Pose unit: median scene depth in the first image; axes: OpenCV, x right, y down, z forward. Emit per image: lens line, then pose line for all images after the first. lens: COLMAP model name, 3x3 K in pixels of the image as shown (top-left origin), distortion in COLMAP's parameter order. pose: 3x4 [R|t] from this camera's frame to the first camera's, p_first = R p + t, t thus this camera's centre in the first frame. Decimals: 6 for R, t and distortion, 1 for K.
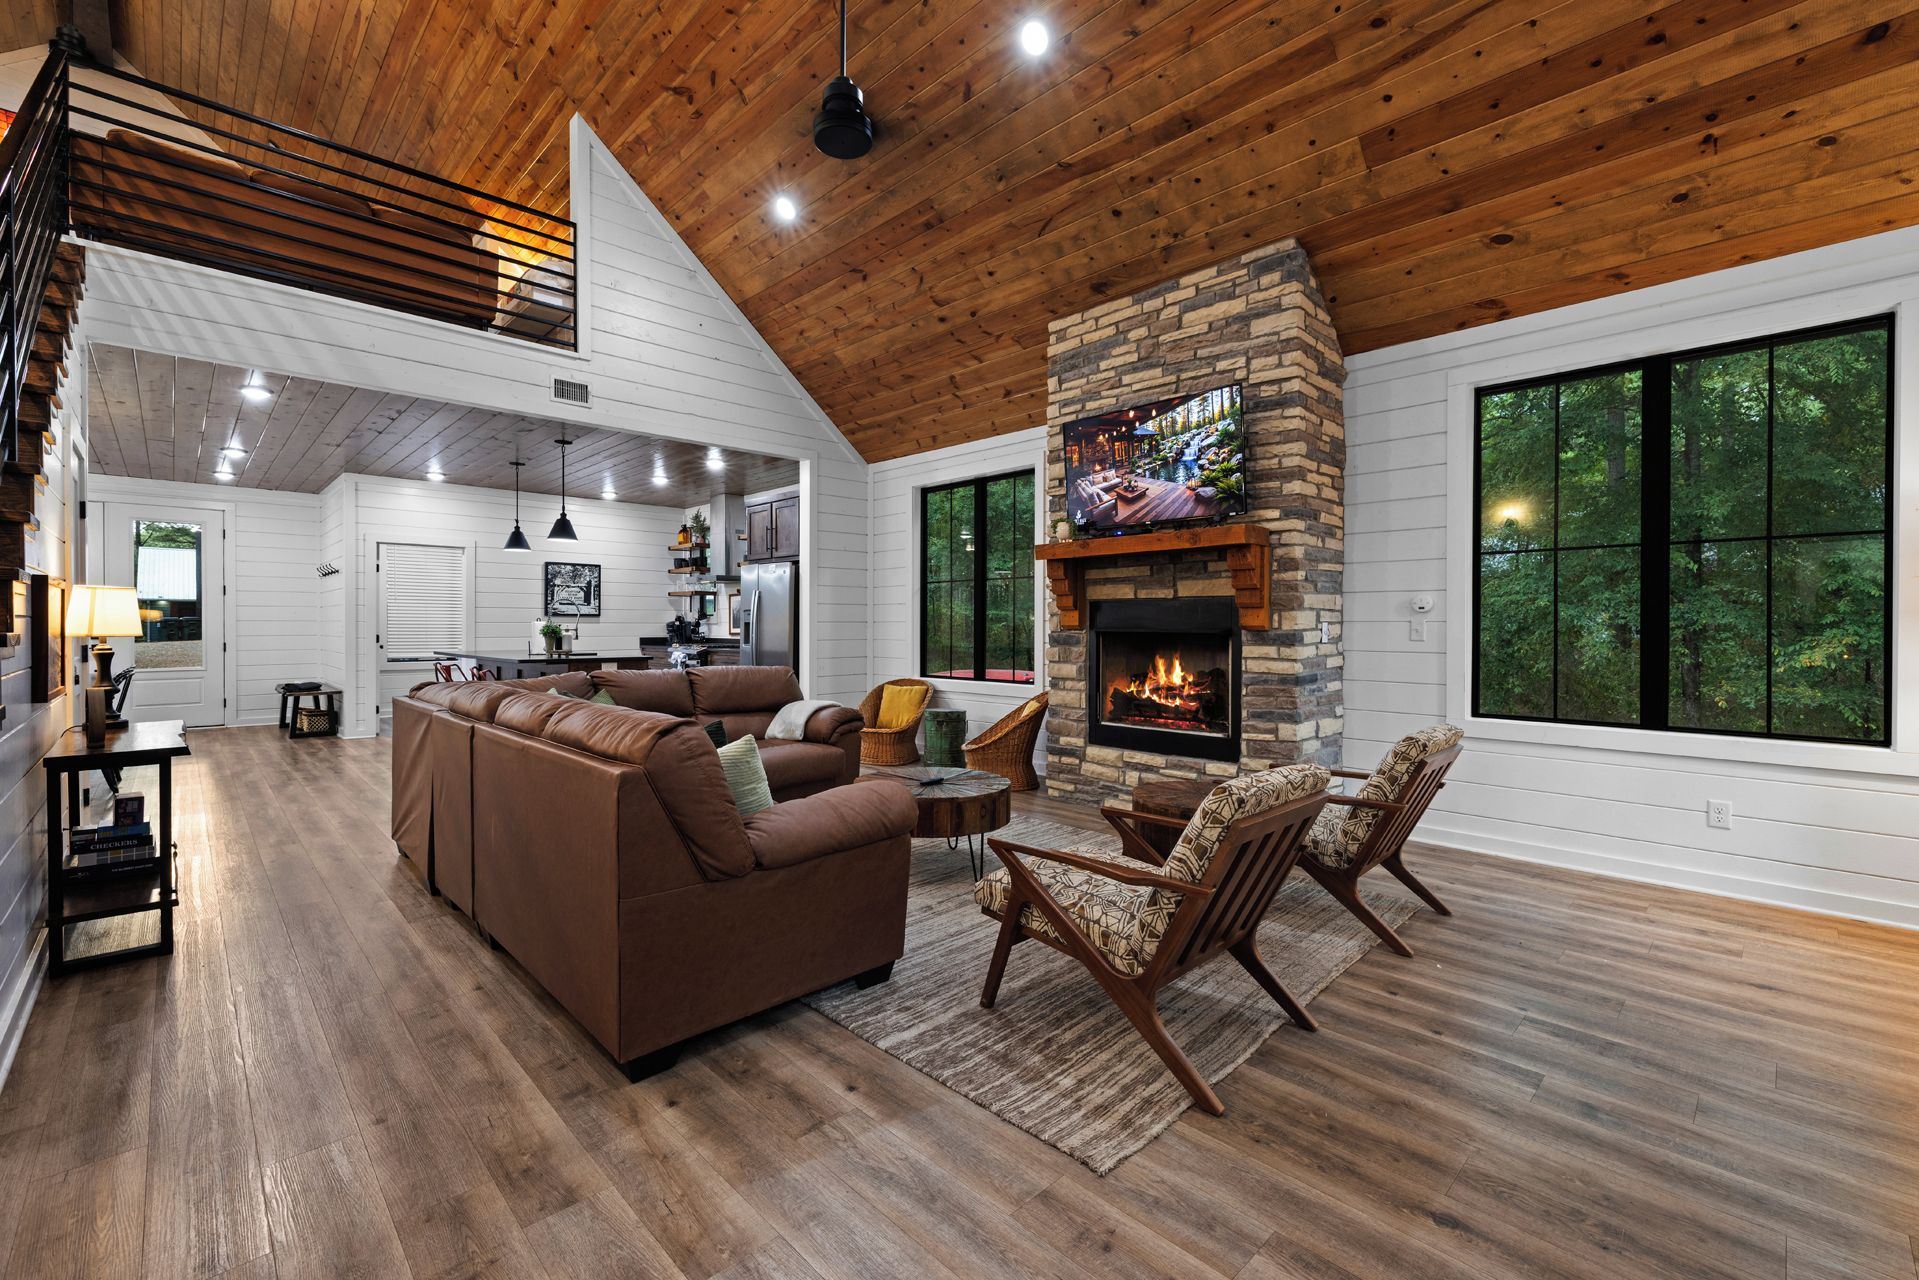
lens RADIAL K [[798.8, 0, 959.4], [0, 798.8, 631.9], [0, 0, 1]] dist [0.000053, 0.000002]
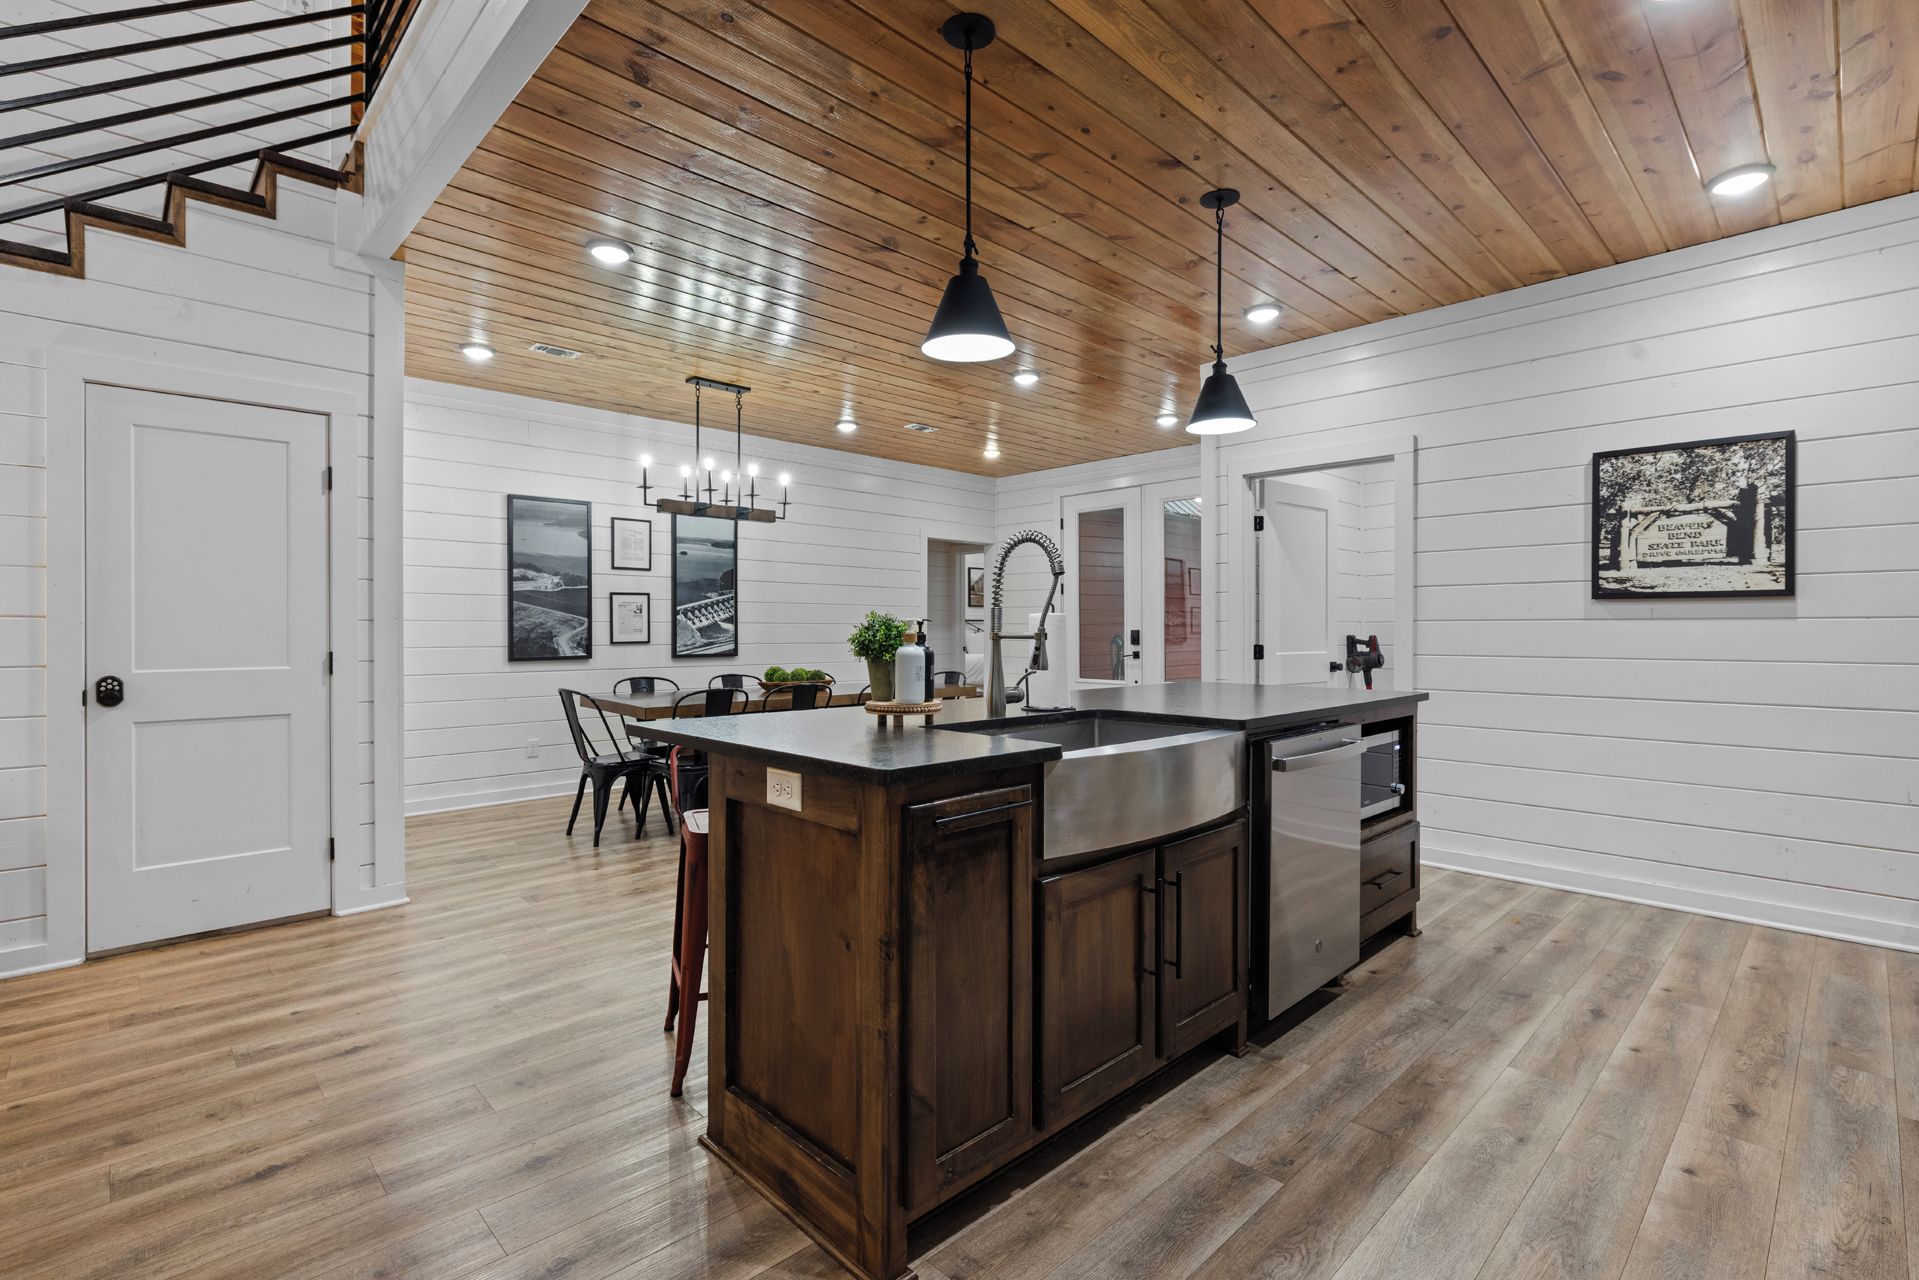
lens RADIAL K [[879.6, 0, 959.5], [0, 879.6, 635.9], [0, 0, 1]] dist [-0.000008, 0.000019]
pose [[-0.007001, 0.004576, -0.999965, -0.110323], [-0.010718, 0.999932, 0.004651, -0.002744], [0.999918, 0.010750, -0.006952, 0.701659]]
